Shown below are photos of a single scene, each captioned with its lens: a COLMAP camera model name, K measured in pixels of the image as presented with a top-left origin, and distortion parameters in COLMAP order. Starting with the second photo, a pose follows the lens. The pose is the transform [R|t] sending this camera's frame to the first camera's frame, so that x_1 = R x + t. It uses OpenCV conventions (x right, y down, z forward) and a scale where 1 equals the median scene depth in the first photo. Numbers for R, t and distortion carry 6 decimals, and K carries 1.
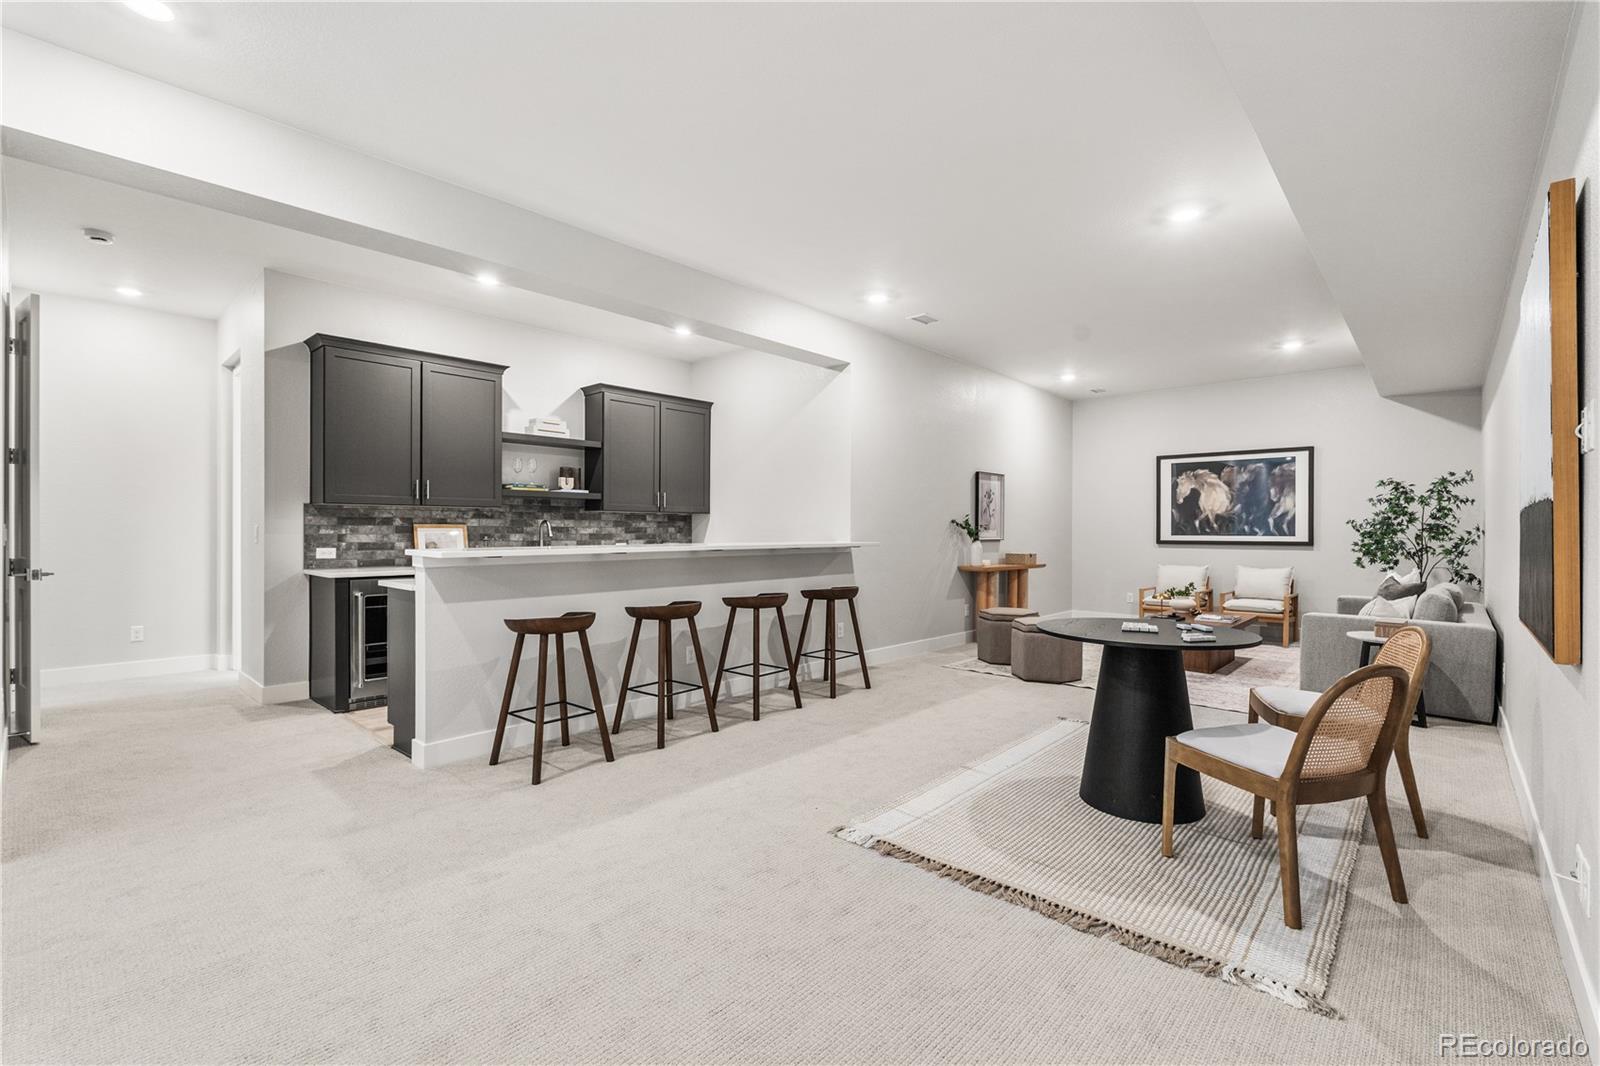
lens RADIAL K [[717.1, 0, 792.2], [0, 717.1, 534.5], [0, 0, 1]] dist [-0.002534, 0.000539]
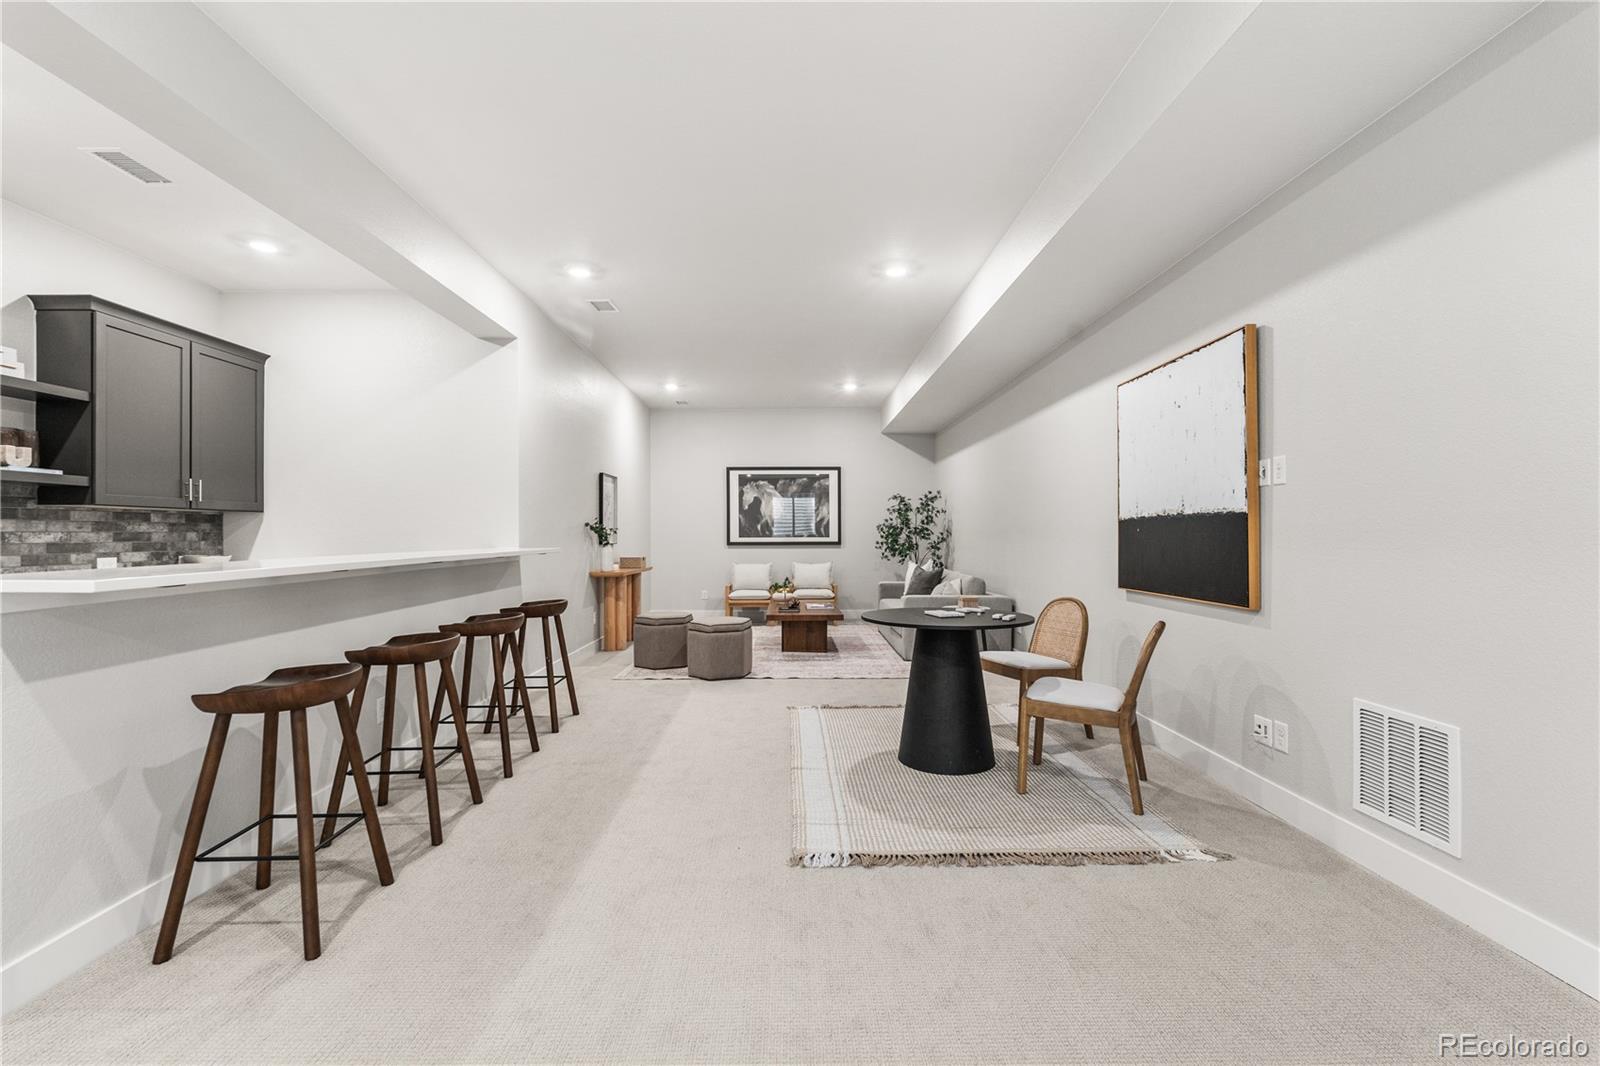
lens RADIAL K [[717.1, 0, 806.1], [0, 717.1, 532.5], [0, 0, 1]] dist [-0.002534, 0.000539]
pose [[0.723673, -0.004105, 0.690131, -0.210257], [0.009658, 0.999945, -0.004179, -0.001245], [-0.690076, 0.009689, 0.723672, 0.122029]]
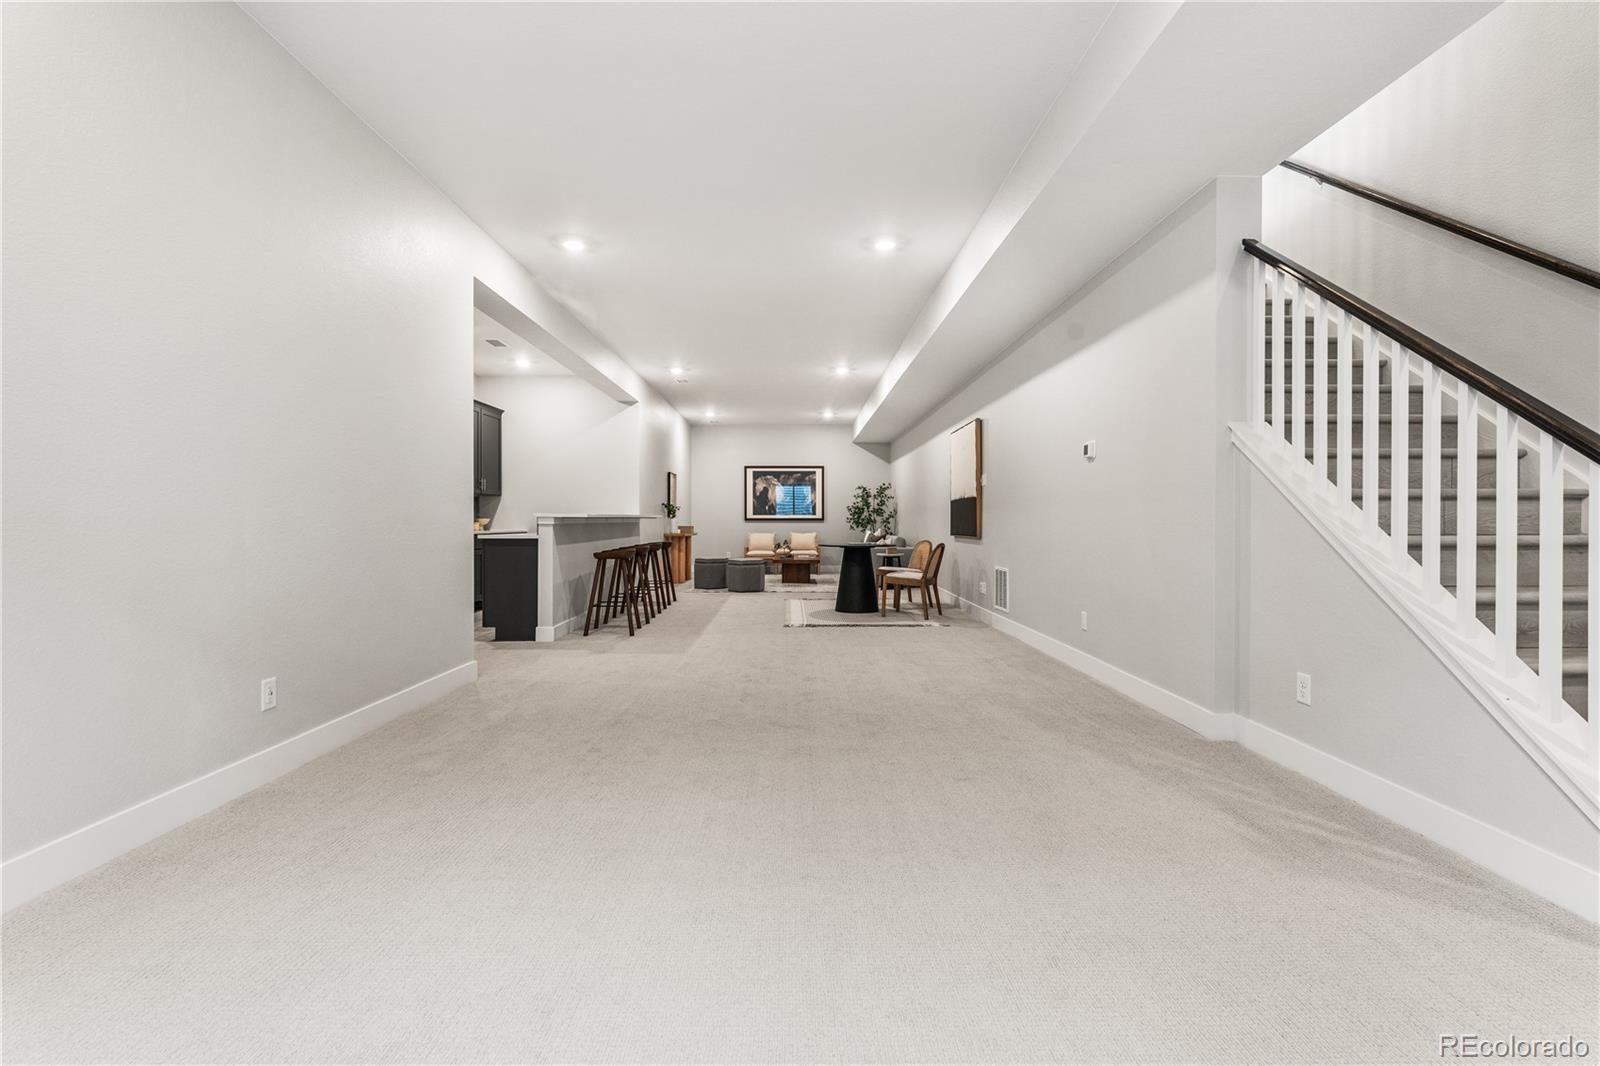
lens RADIAL K [[717.1, 0, 809.0], [0, 717.1, 527.7], [0, 0, 1]] dist [-0.002534, 0.000539]
pose [[0.723232, -0.008576, 0.690551, -0.595544], [0.004900, 0.999961, 0.007287, 0.022102], [-0.690587, -0.001887, 0.723247, -0.315813]]
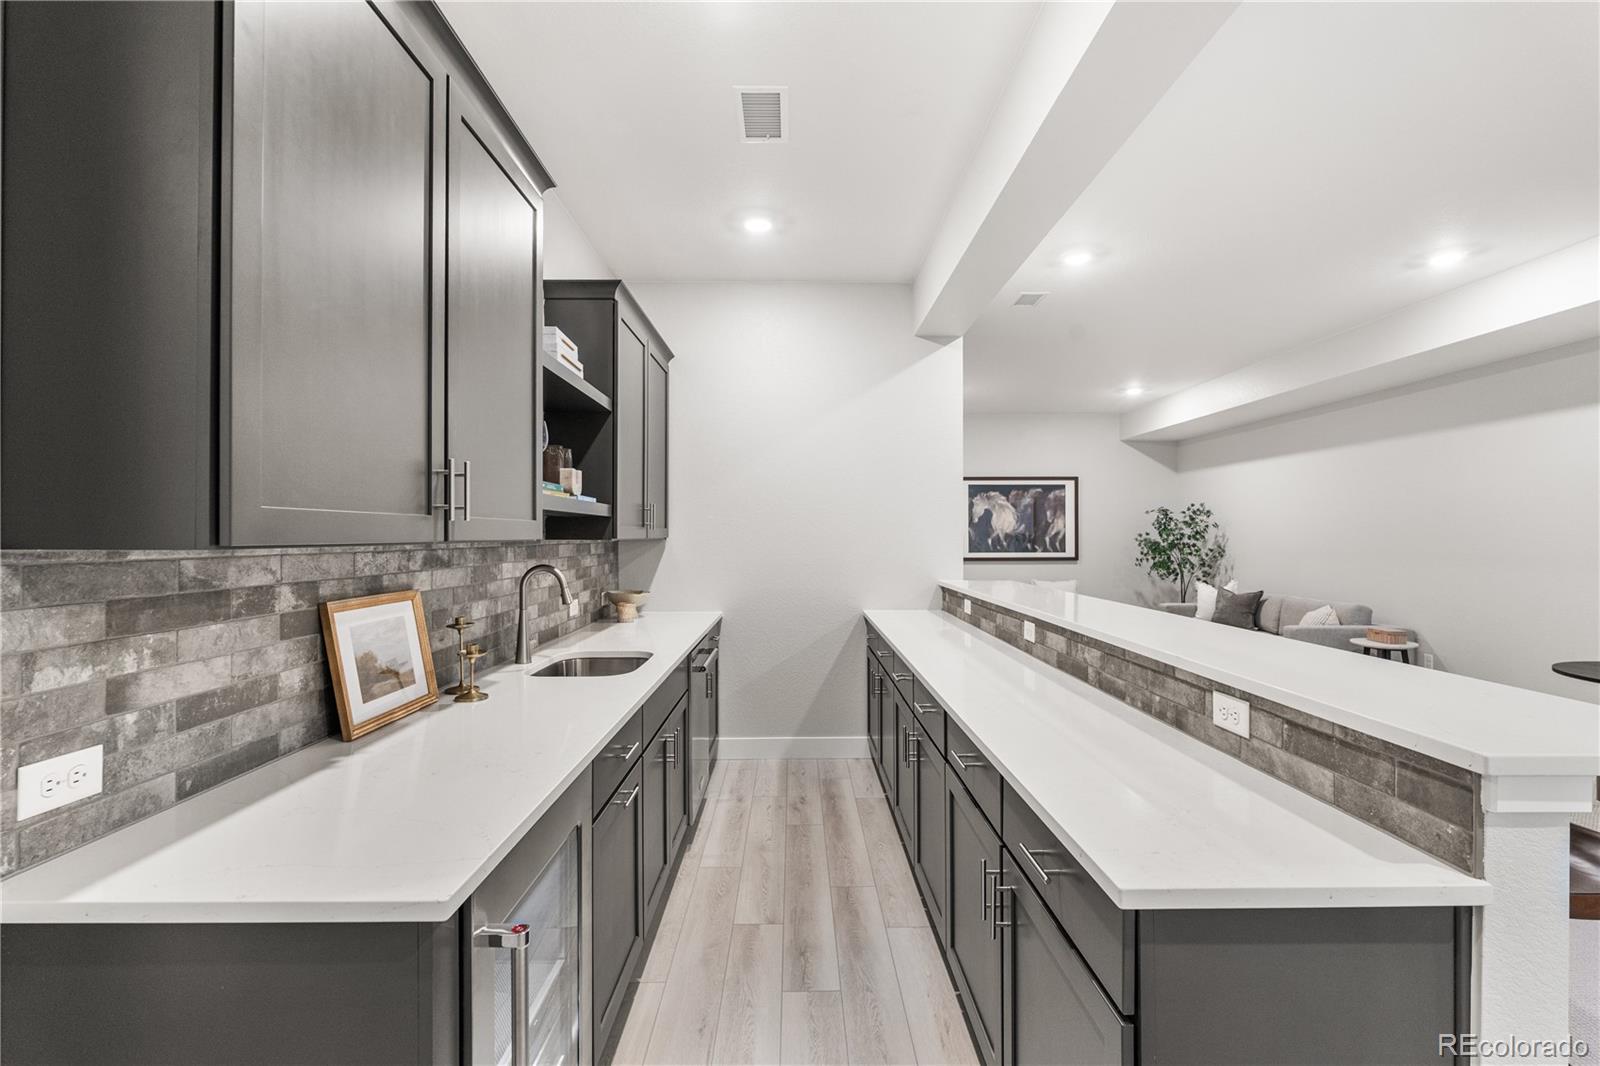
lens RADIAL K [[717.1, 0, 813.7], [0, 717.1, 529.8], [0, 0, 1]] dist [-0.002534, 0.000539]
pose [[0.717285, -0.000060, 0.696780, -0.435029], [0.008633, 0.999924, -0.008801, -0.029648], [-0.696726, 0.012328, 0.717231, 0.473884]]
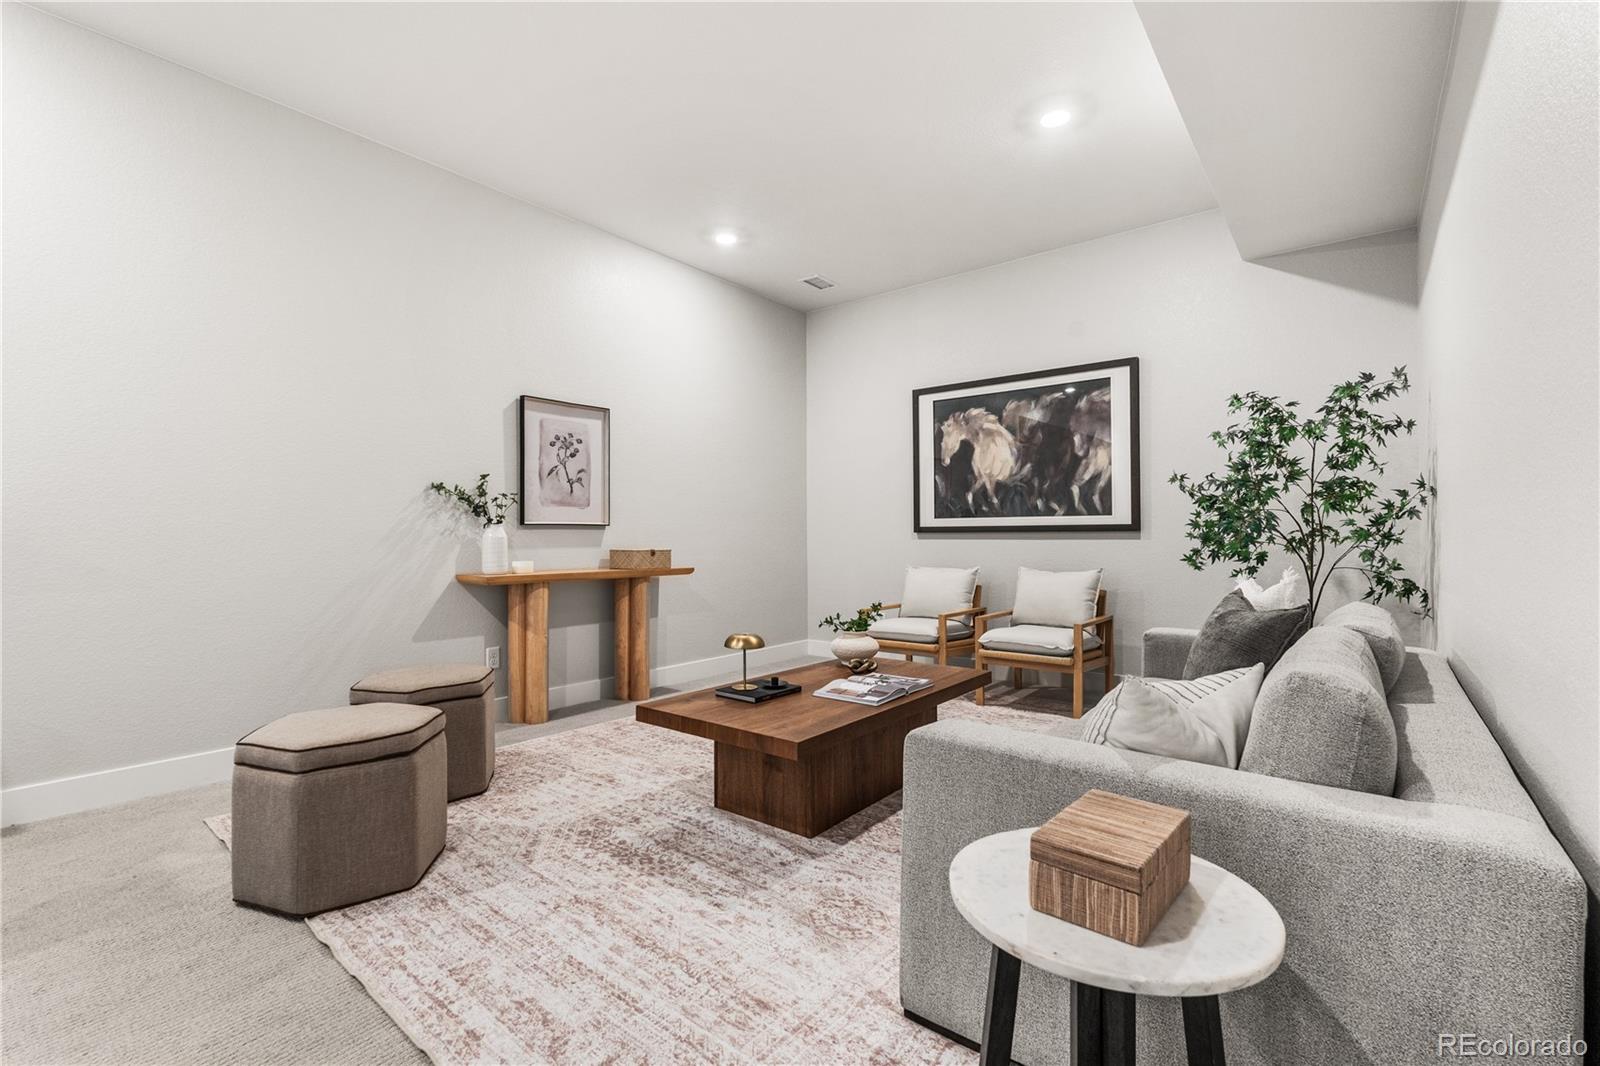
lens RADIAL K [[717.1, 0, 790.5], [0, 717.1, 531.6], [0, 0, 1]] dist [-0.002534, 0.000539]
pose [[0.997706, -0.007705, 0.067262, 0.430572], [0.008315, 0.999927, -0.008783, 0.019918], [-0.067189, 0.009322, 0.997697, 0.469195]]
